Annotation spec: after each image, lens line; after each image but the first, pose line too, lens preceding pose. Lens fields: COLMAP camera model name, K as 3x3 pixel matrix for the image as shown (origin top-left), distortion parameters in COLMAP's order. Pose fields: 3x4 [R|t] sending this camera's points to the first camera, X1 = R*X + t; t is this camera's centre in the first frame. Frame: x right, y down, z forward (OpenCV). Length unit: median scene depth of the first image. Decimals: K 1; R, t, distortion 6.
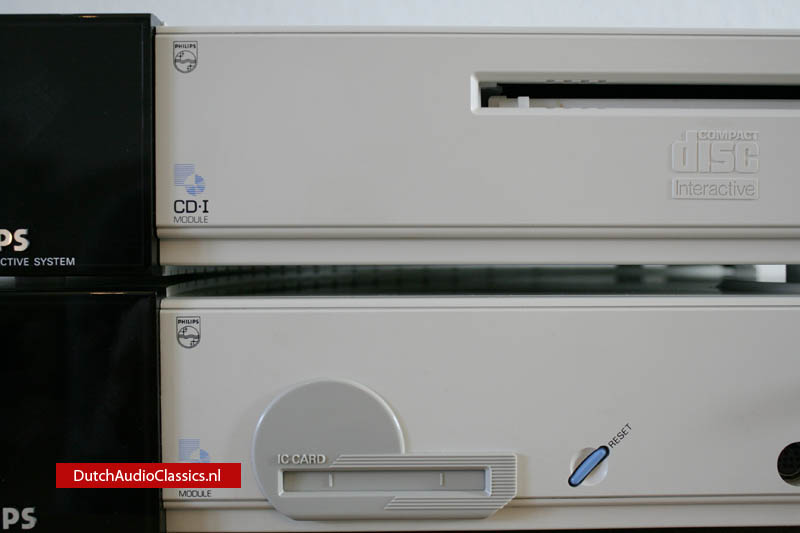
lens RADIAL K [[1009.8, 0, 398.9], [0, 1009.8, 323.4], [0, 0, 1]] dist [-0.040600, -0.016321]
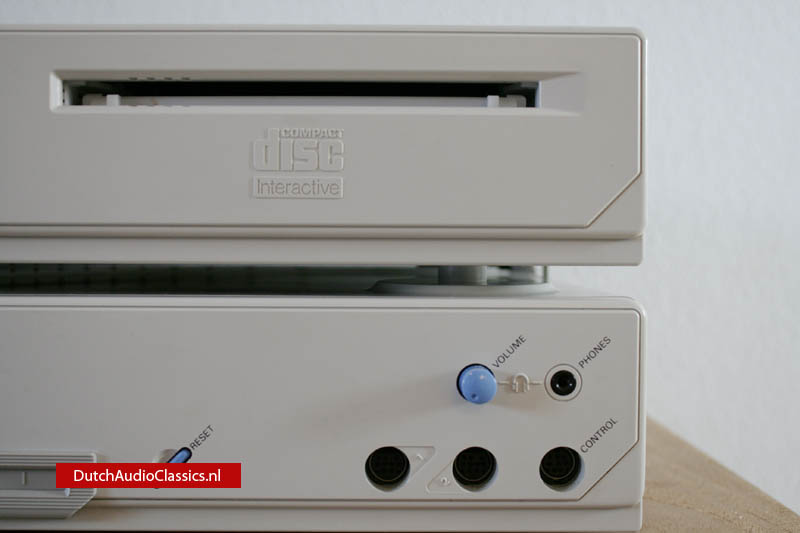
lens RADIAL K [[1009.8, 0, 398.9], [0, 1009.8, 323.4], [0, 0, 1]] dist [-0.040600, -0.016321]
pose [[0.999761, 0.008689, -0.020062, 0.432285], [-0.008692, 0.999962, -0.000015, -0.001993], [0.020061, 0.000189, 0.999799, 0.016179]]
